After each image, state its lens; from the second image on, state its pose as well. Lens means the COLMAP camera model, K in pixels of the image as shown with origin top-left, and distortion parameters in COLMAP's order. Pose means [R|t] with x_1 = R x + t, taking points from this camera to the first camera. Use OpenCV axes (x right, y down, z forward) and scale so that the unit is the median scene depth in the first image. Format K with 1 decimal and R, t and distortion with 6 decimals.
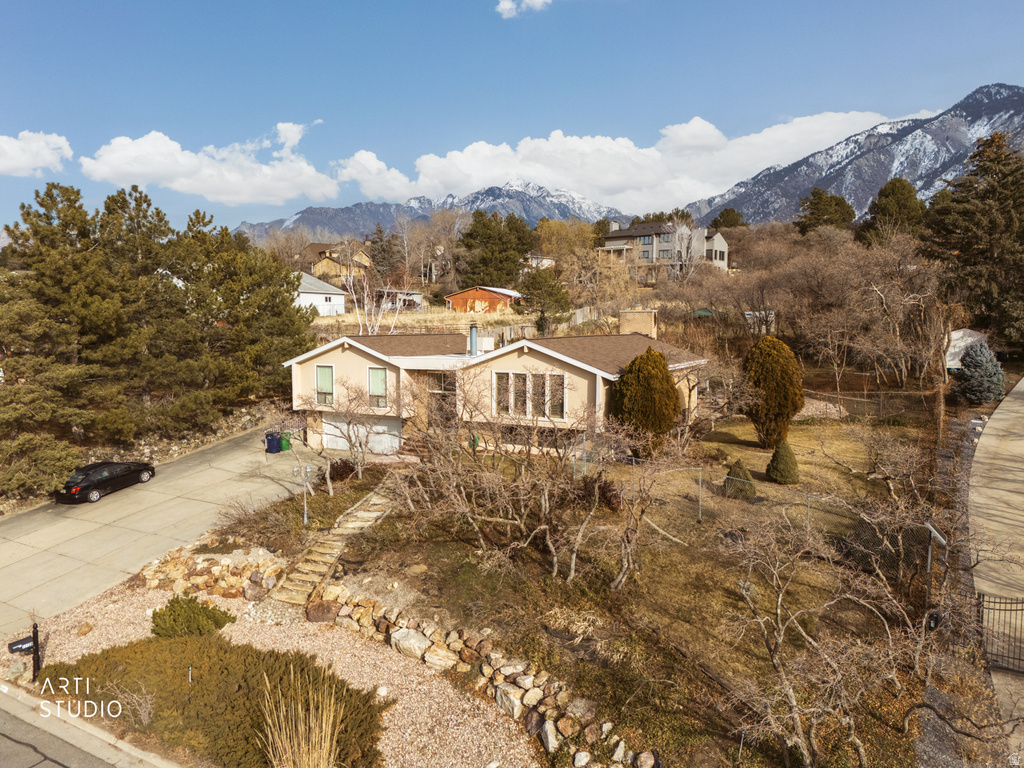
lens RADIAL K [[751.2, 0, 513.9], [0, 751.2, 382.3], [0, 0, 1]] dist [0.074496, -0.063498]
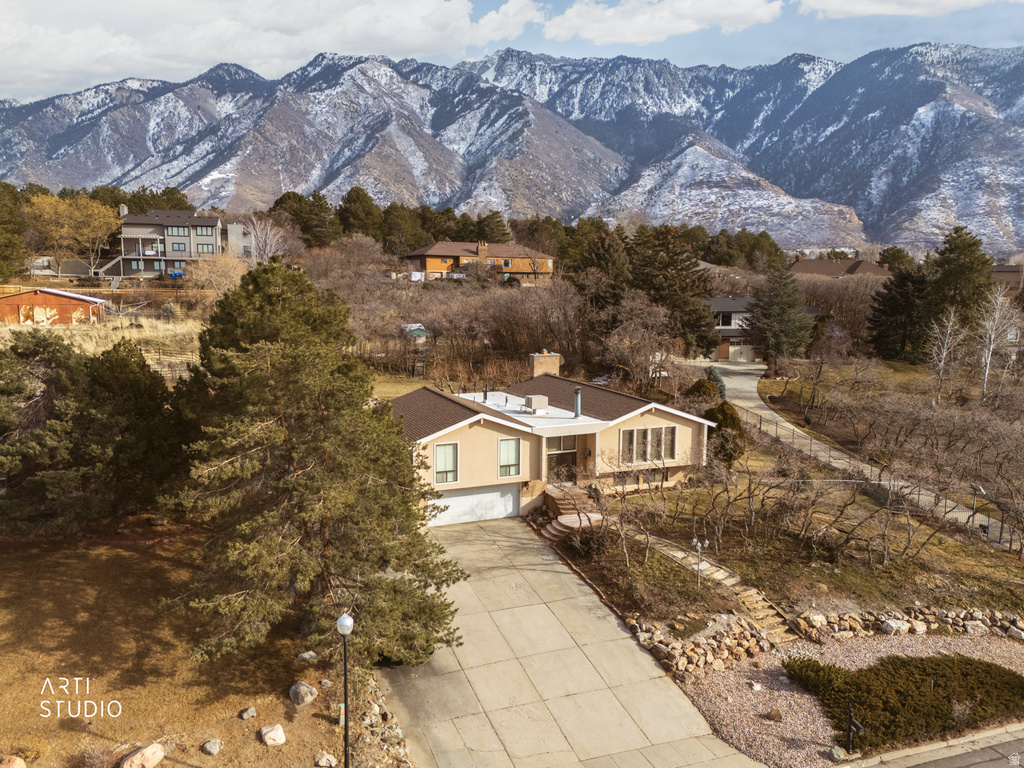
lens RADIAL K [[751.2, 0, 514.3], [0, 751.2, 385.3], [0, 0, 1]] dist [0.074496, -0.063498]
pose [[0.625144, -0.100830, 0.773969, -1.083796], [0.057392, 0.994874, 0.083253, -0.199942], [-0.778397, -0.007625, 0.627726, 0.371457]]
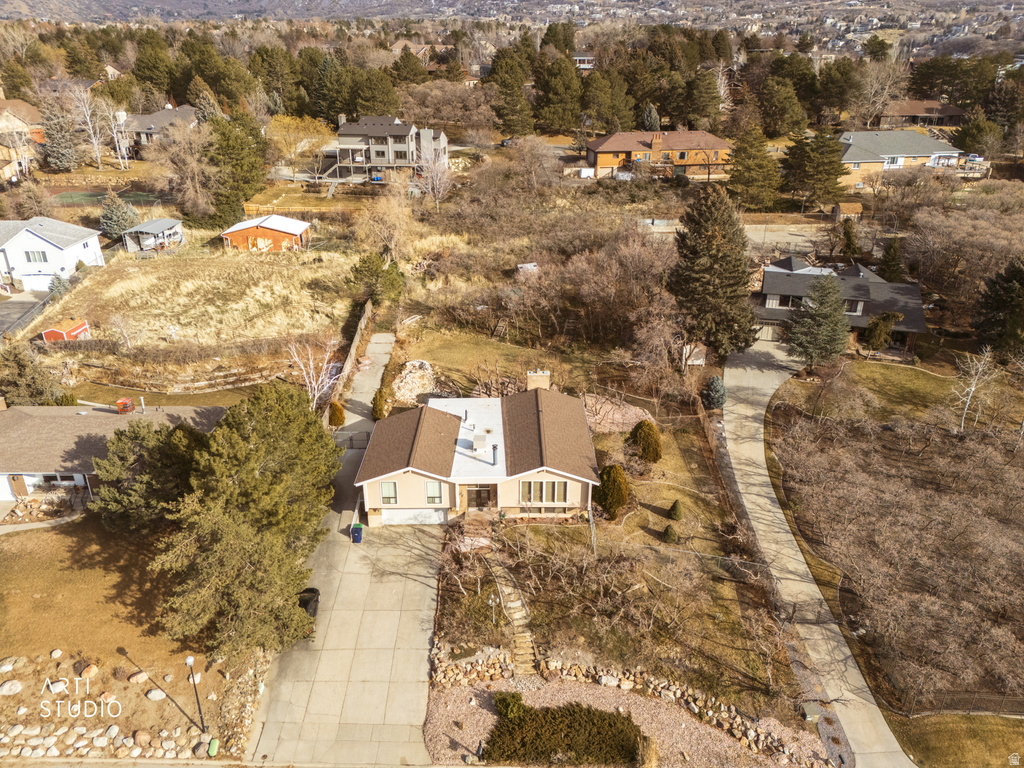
lens RADIAL K [[751.2, 0, 513.4], [0, 751.2, 385.0], [0, 0, 1]] dist [0.074496, -0.063498]
pose [[0.873692, -0.199670, 0.443616, -0.753013], [0.039472, 0.937977, 0.344442, -0.805213], [-0.484876, -0.283426, 0.827384, -0.329981]]
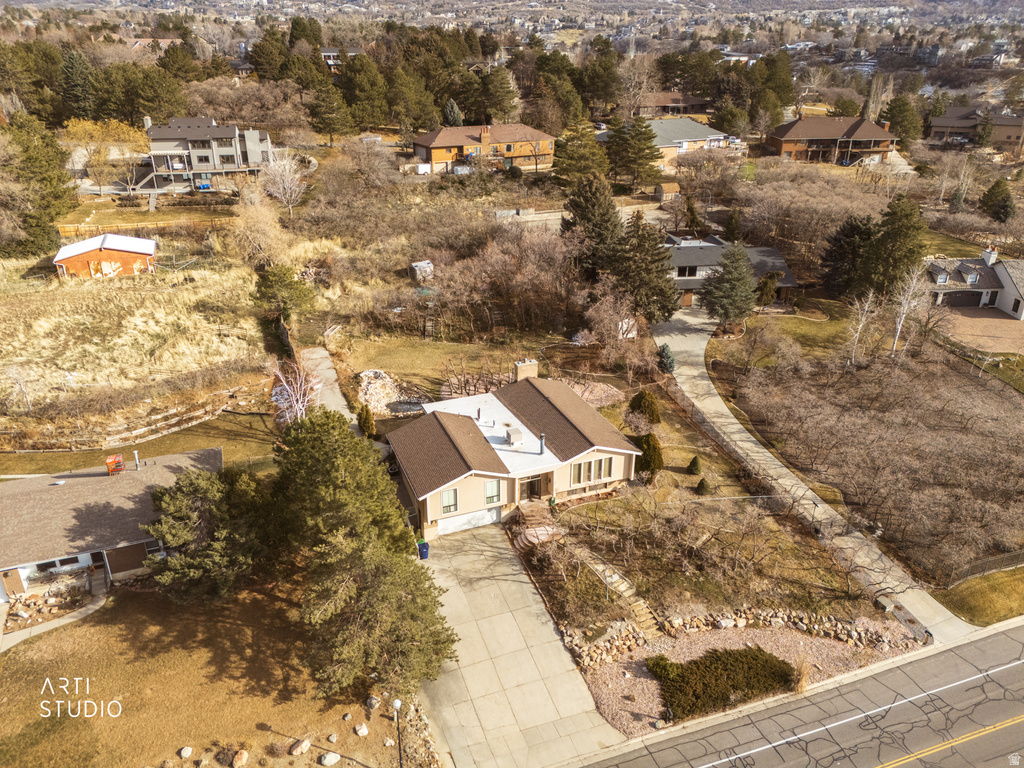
lens RADIAL K [[751.2, 0, 513.4], [0, 751.2, 385.4], [0, 0, 1]] dist [0.074496, -0.063498]
pose [[0.640012, -0.317742, 0.699589, -1.282867], [0.061799, 0.928827, 0.365323, -0.834245], [-0.765875, -0.190577, 0.614097, 0.072769]]
